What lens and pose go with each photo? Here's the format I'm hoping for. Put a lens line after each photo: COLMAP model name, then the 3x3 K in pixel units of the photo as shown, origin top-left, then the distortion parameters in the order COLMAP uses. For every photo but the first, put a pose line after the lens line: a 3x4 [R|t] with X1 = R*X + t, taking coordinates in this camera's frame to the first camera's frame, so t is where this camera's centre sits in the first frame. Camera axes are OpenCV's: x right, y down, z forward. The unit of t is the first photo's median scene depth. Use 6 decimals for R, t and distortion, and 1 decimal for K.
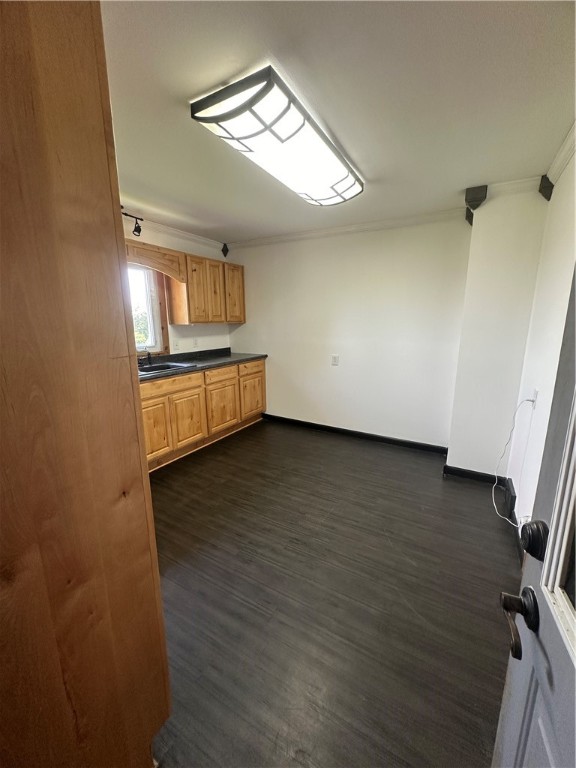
lens RADIAL K [[305.4, 0, 289.9], [0, 305.4, 384.6], [0, 0, 1]] dist [-0.002421, 0.000636]
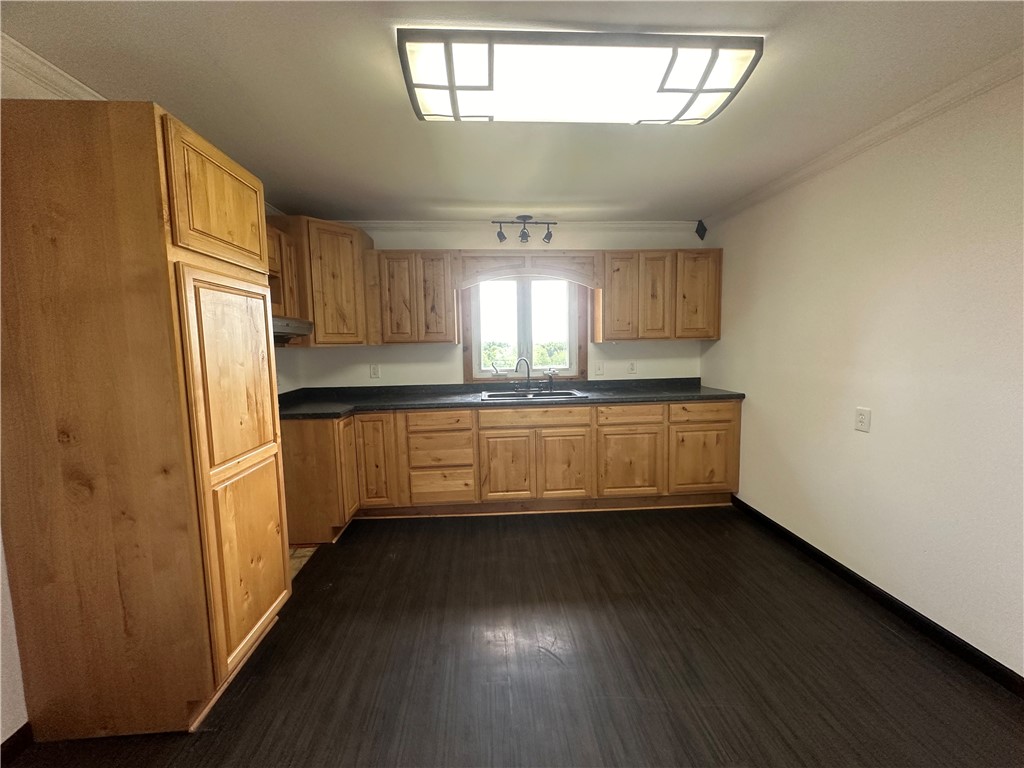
lens RADIAL K [[407.2, 0, 512.1], [0, 407.2, 384.6], [0, 0, 1]] dist [-0.002421, 0.000636]
pose [[0.549589, 0.077232, -0.831858, 0.376076], [-0.154502, 0.987938, -0.010353, -0.048391], [0.821024, 0.134213, 0.554892, 0.269250]]
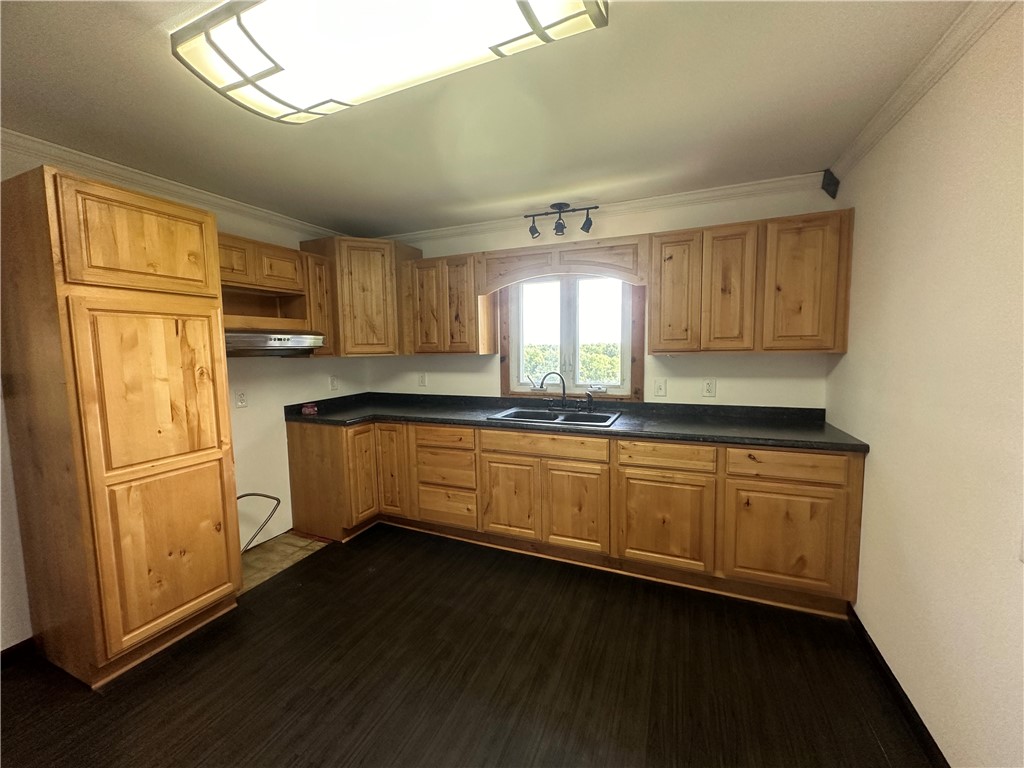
lens RADIAL K [[407.2, 0, 511.6], [0, 407.2, 383.9], [0, 0, 1]] dist [-0.002421, 0.000636]
pose [[0.111295, 0.094593, -0.989275, 0.387983], [-0.188822, 0.979339, 0.072400, -0.146575], [0.975684, 0.178739, 0.126857, 0.644788]]
